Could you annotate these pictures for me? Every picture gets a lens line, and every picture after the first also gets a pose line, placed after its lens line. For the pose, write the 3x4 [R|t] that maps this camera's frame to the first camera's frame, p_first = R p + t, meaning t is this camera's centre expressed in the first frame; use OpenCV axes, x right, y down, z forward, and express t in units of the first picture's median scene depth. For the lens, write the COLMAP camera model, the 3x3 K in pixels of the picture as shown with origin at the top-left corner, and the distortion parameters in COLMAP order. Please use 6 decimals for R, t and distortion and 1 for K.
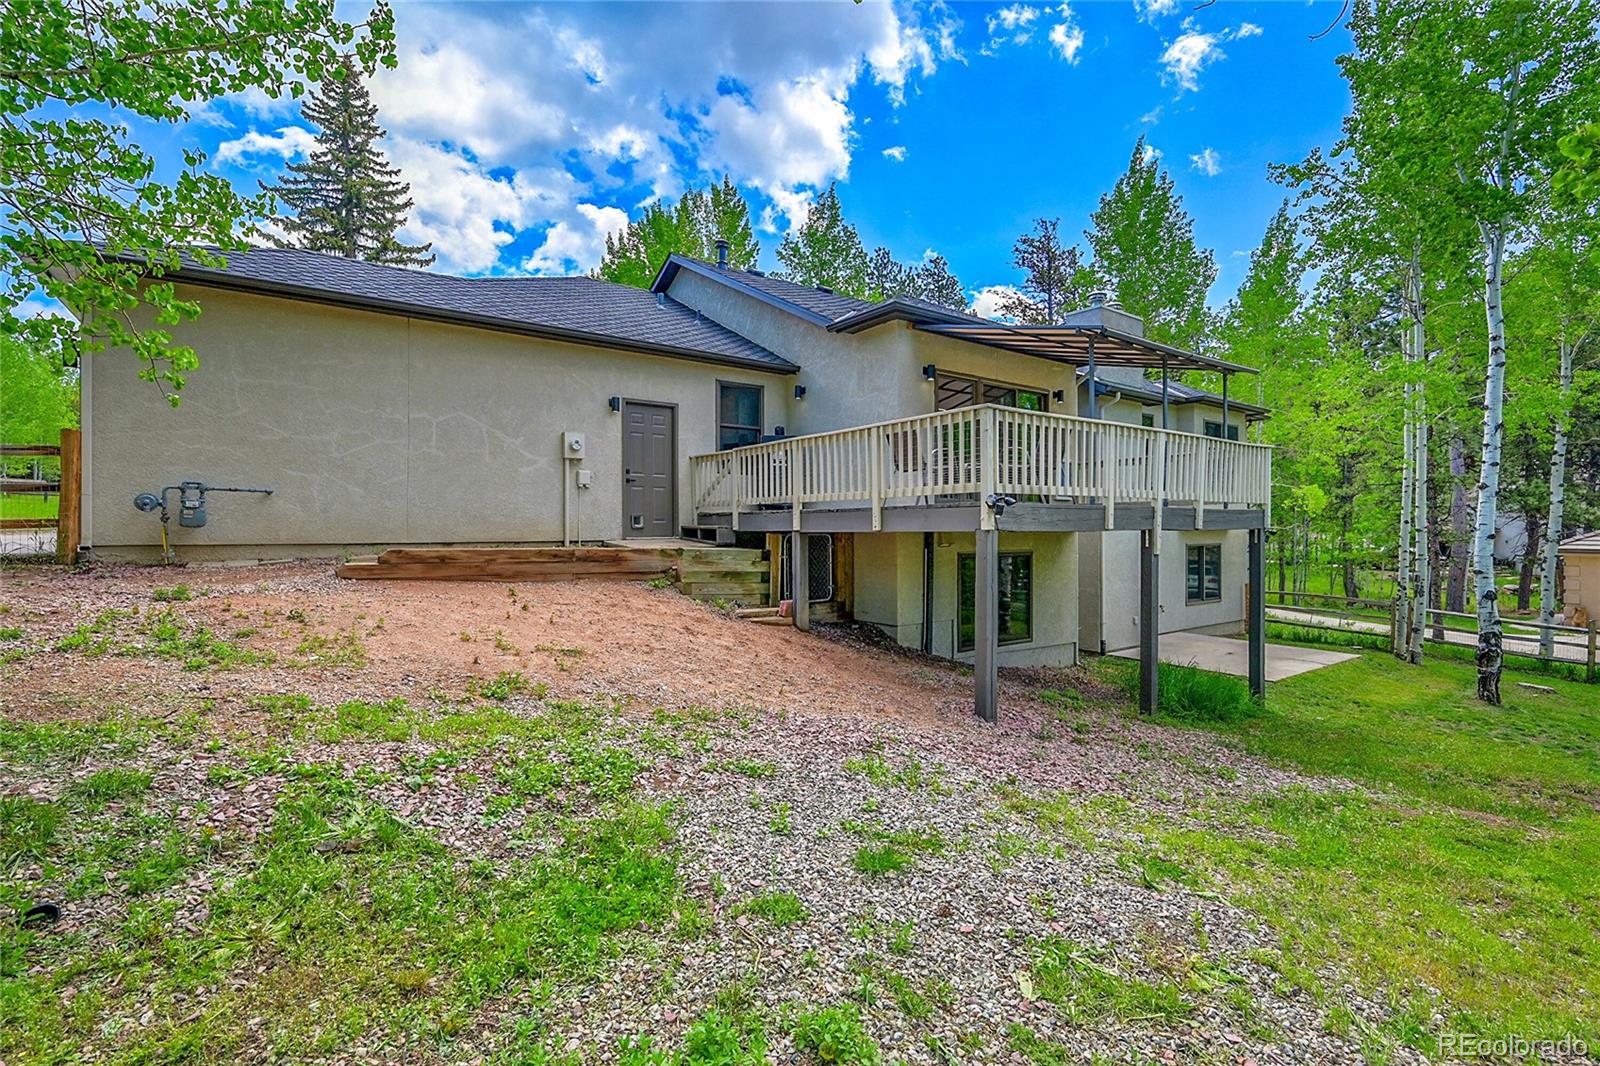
lens RADIAL K [[741.2, 0, 800.0], [0, 741.2, 533.0], [0, 0, 1]] dist [-0.000187, -0.000006]
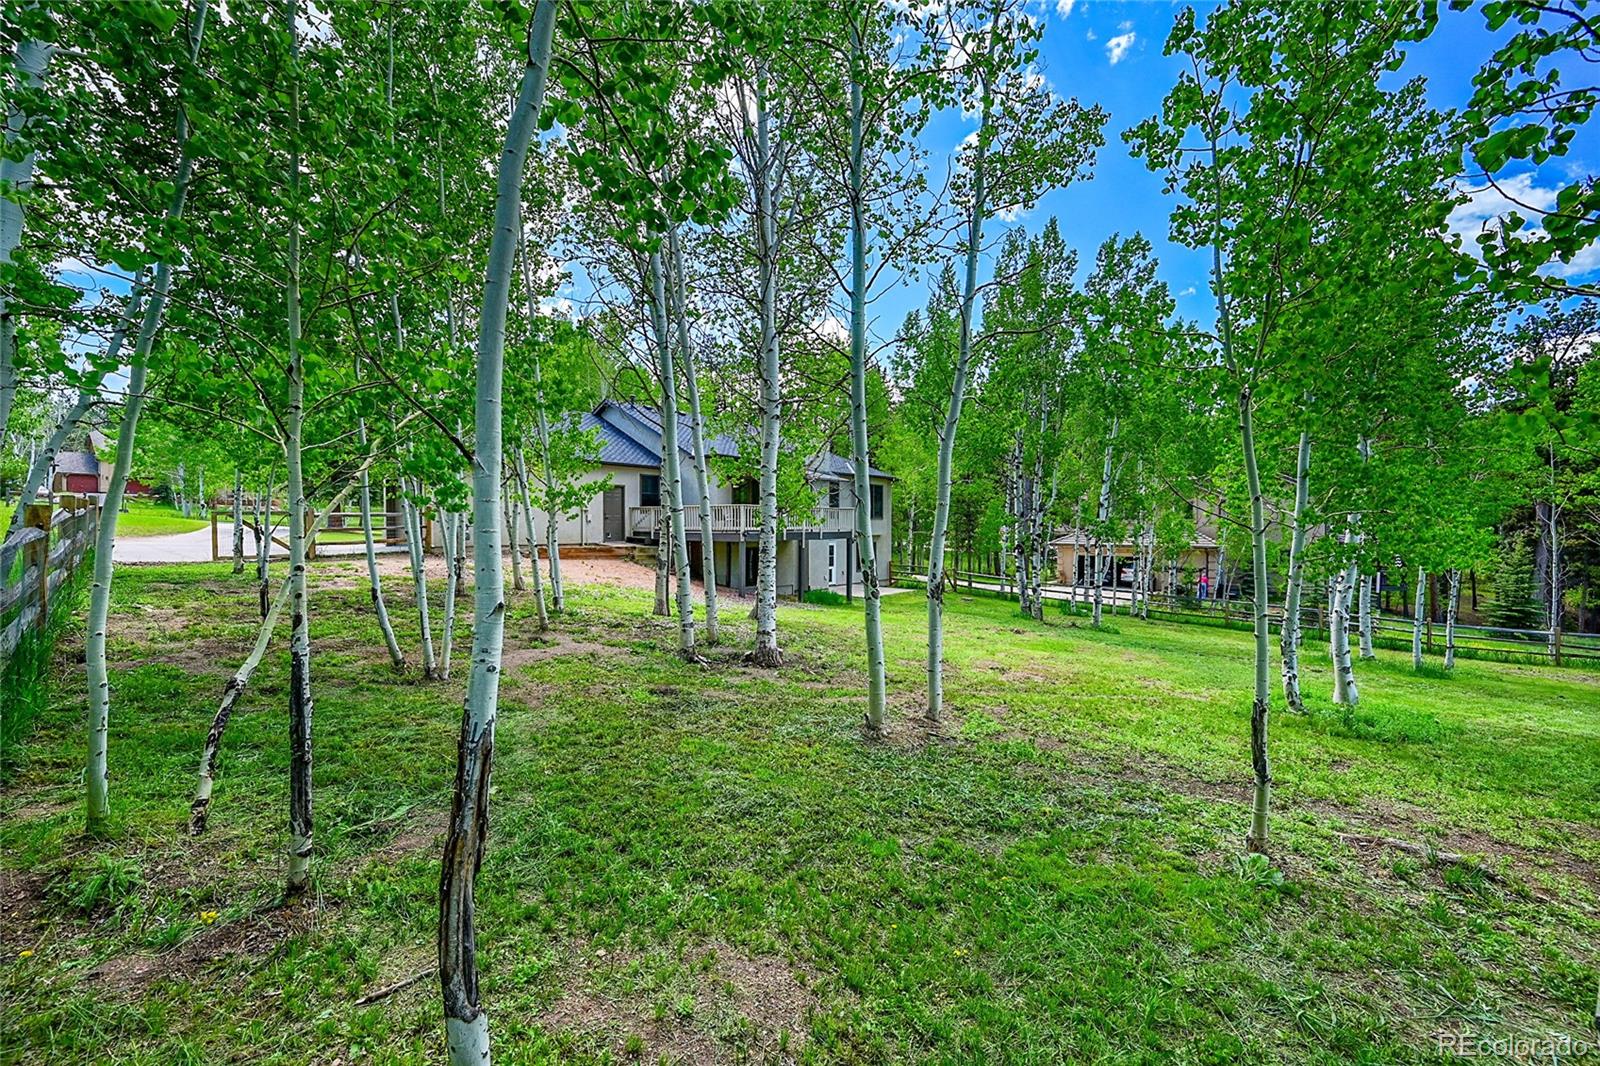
lens RADIAL K [[639.2, 0, 800.0], [0, 639.2, 533.0], [0, 0, 1]] dist [-0.000270, -0.000016]
pose [[0.970213, 0.000618, 0.242253, -0.118712], [-0.001945, 0.999984, 0.005237, -0.035053], [-0.242246, -0.005552, 0.970199, -1.152021]]
